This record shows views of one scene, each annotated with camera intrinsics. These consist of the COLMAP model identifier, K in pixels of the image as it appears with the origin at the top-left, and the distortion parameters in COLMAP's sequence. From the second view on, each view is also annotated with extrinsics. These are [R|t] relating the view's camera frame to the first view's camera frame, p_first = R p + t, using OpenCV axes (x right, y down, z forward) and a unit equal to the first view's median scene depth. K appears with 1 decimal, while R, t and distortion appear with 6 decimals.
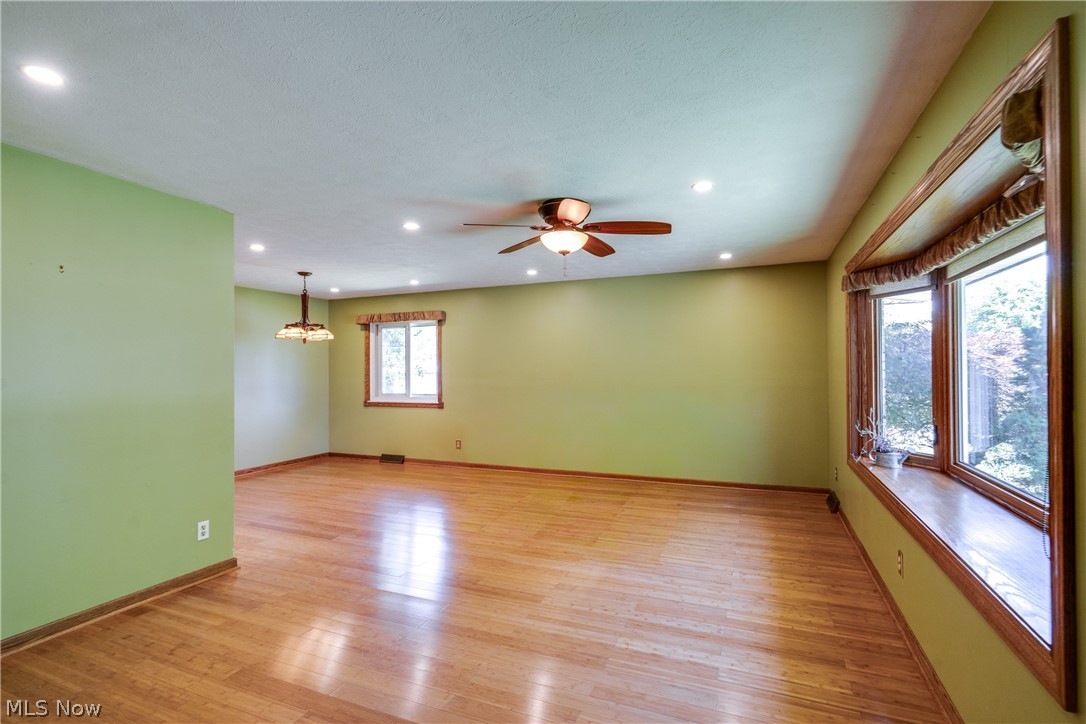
lens RADIAL K [[500.4, 0, 554.3], [0, 500.4, 365.4], [0, 0, 1]] dist [-0.011998, 0.005084]
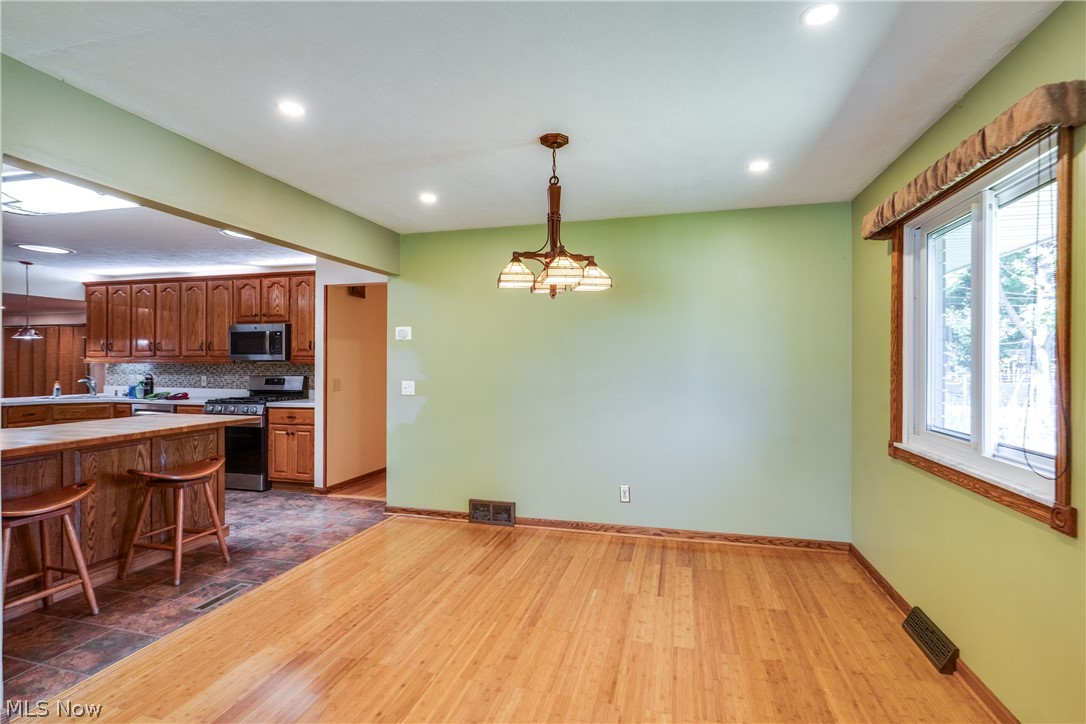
lens RADIAL K [[500.4, 0, 550.6], [0, 500.4, 358.4], [0, 0, 1]] dist [-0.011998, 0.005084]
pose [[0.139920, -0.015184, -0.990046, -0.037670], [0.011270, 0.999842, -0.013741, 0.009123], [0.990099, -0.009235, 0.140069, 0.718662]]
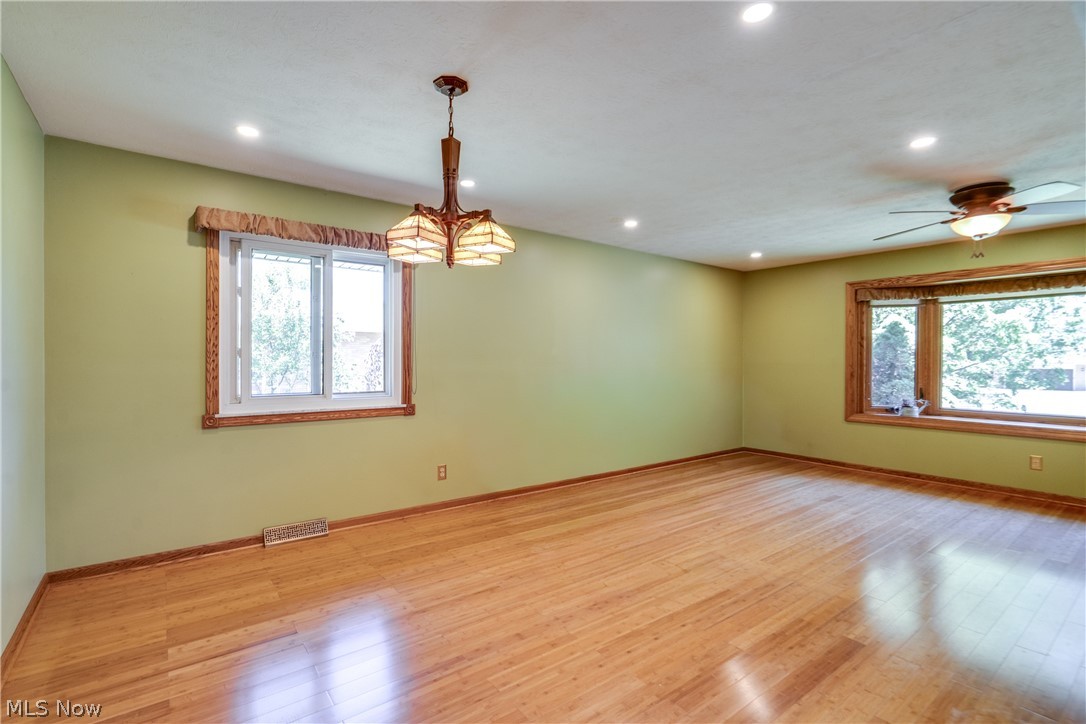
lens RADIAL K [[500.4, 0, 526.7], [0, 500.4, 365.1], [0, 0, 1]] dist [-0.011998, 0.005084]
pose [[0.523629, -0.003128, 0.851941, -0.616113], [-0.012817, 0.999851, 0.011549, 0.020934], [-0.851850, -0.016966, 0.523511, 0.573629]]
